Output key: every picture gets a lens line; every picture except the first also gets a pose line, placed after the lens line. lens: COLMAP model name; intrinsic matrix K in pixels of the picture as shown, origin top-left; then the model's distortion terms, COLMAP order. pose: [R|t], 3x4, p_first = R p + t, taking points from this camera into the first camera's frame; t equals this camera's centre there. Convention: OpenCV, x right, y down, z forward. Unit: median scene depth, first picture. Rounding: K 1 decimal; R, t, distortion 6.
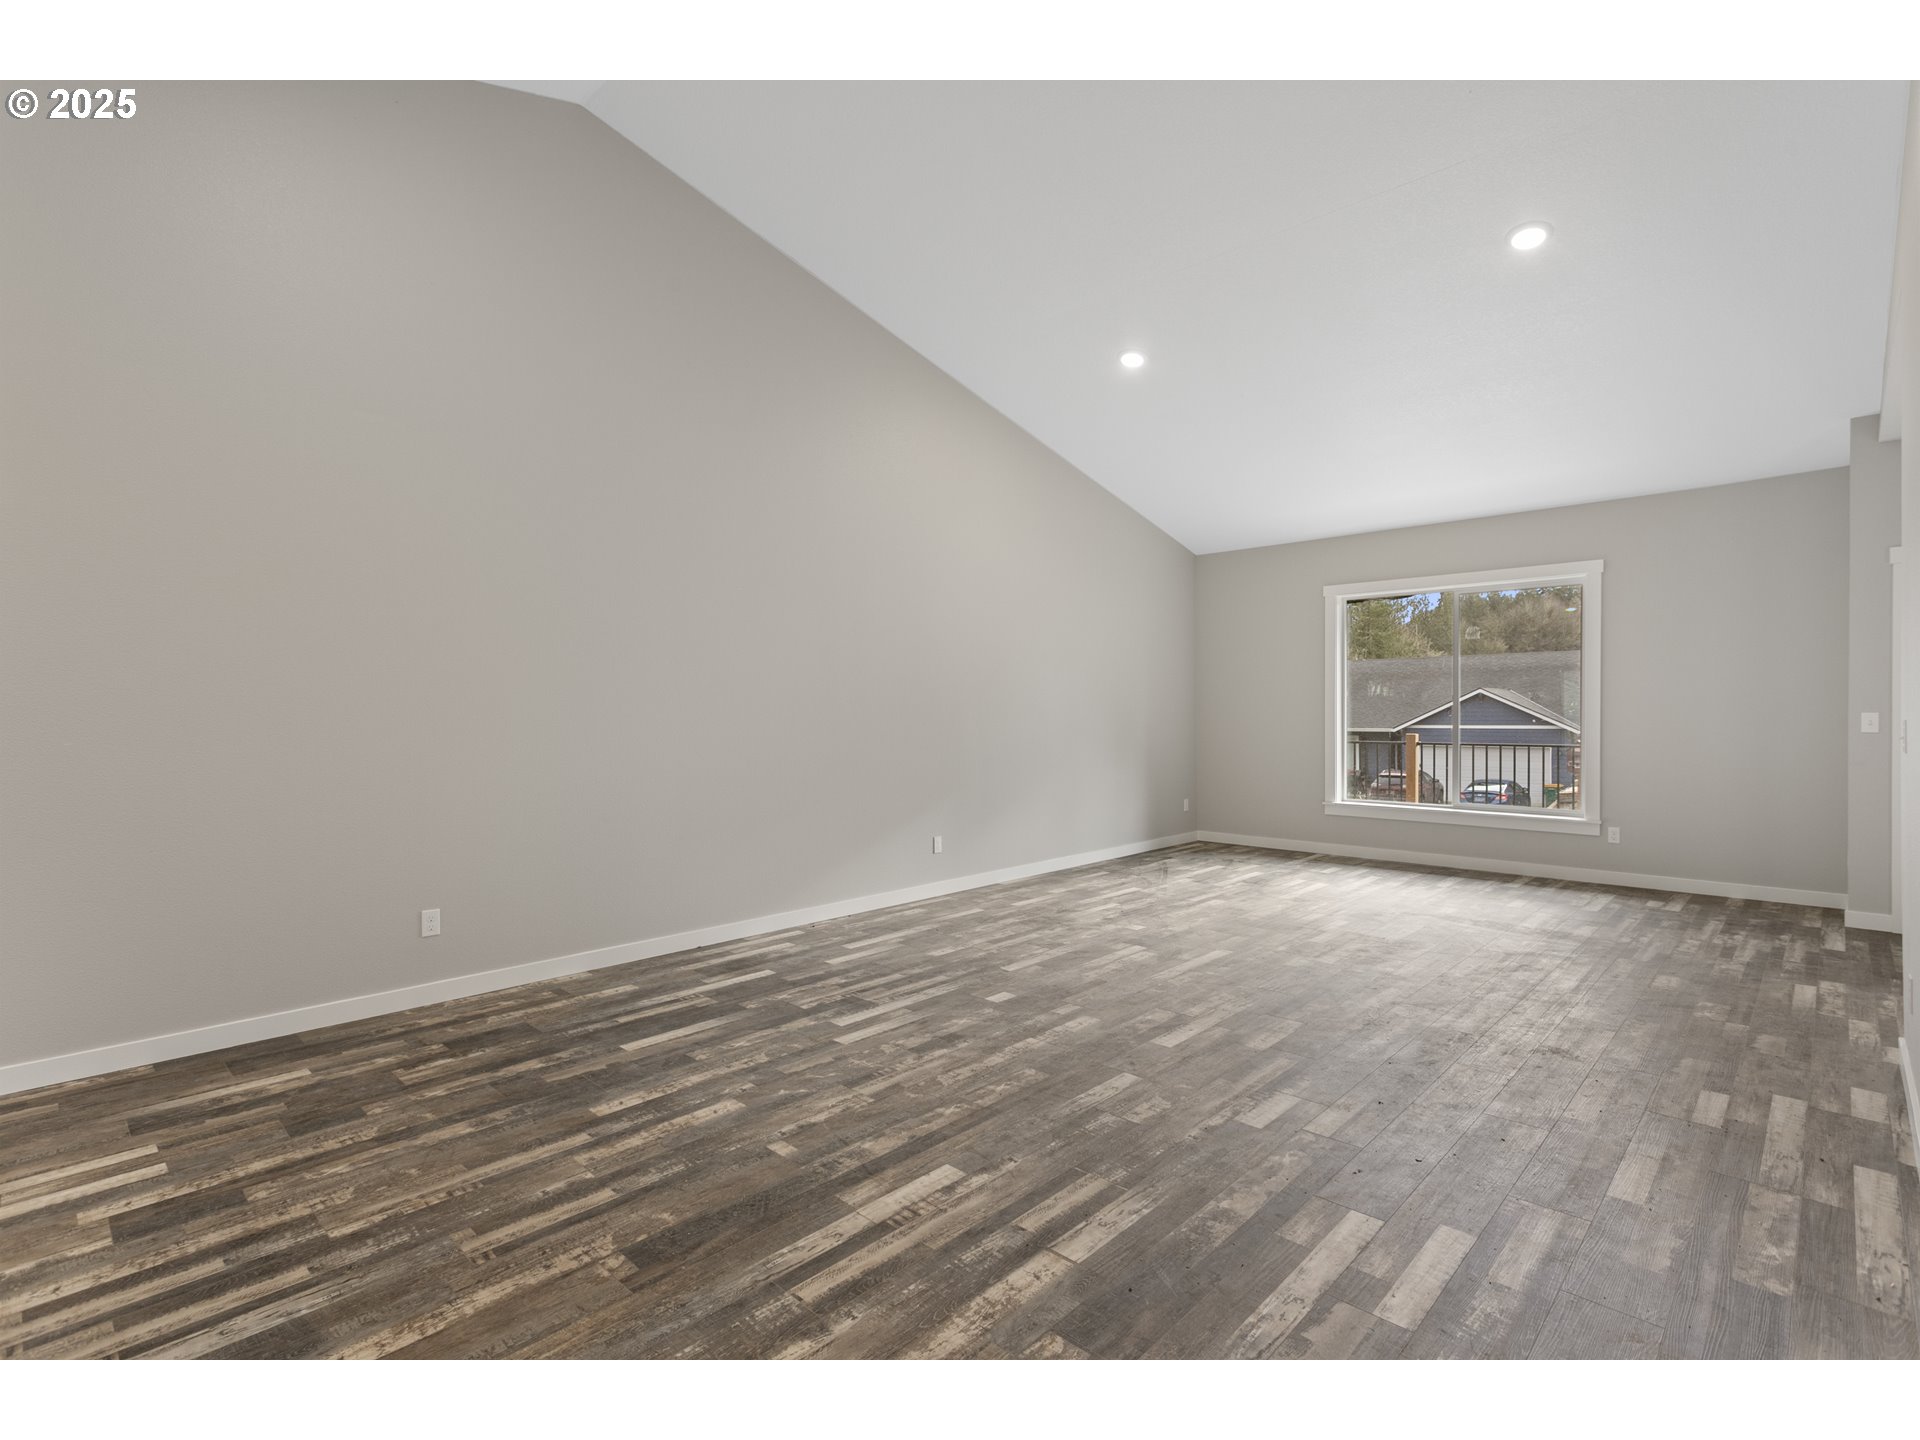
lens RADIAL K [[915.0, 0, 971.8], [0, 915.0, 710.4], [0, 0, 1]] dist [0.002302, -0.000512]
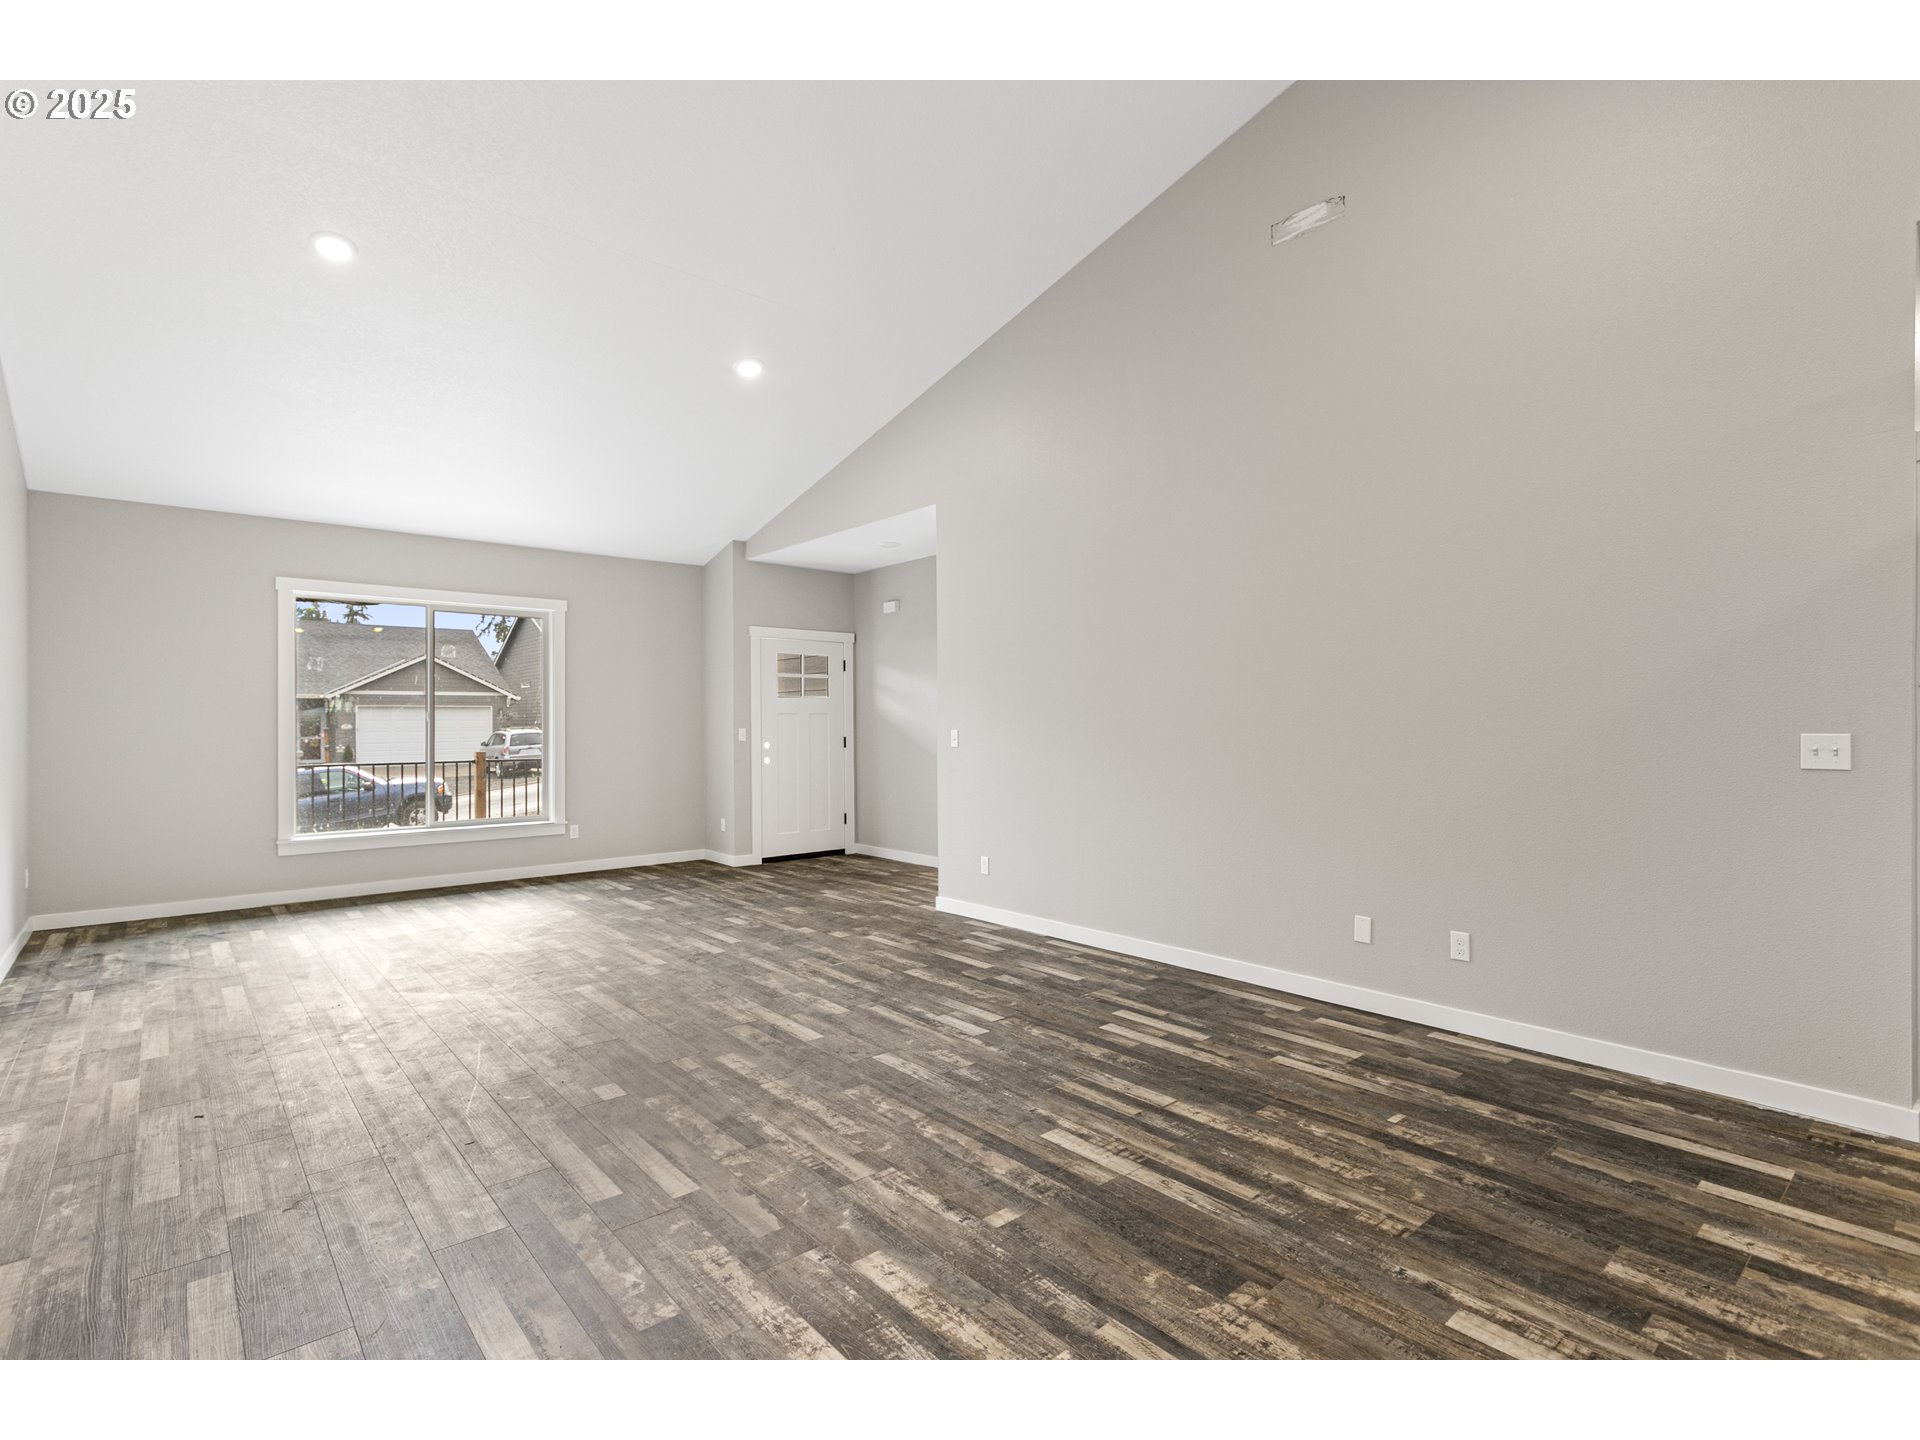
lens RADIAL K [[915.0, 0, 959.1], [0, 915.0, 725.5], [0, 0, 1]] dist [0.002302, -0.000512]
pose [[0.096349, 0.004690, 0.995337, -0.993520], [0.003879, 0.999980, -0.005088, 0.010743], [-0.995340, 0.004351, 0.096329, 0.873408]]
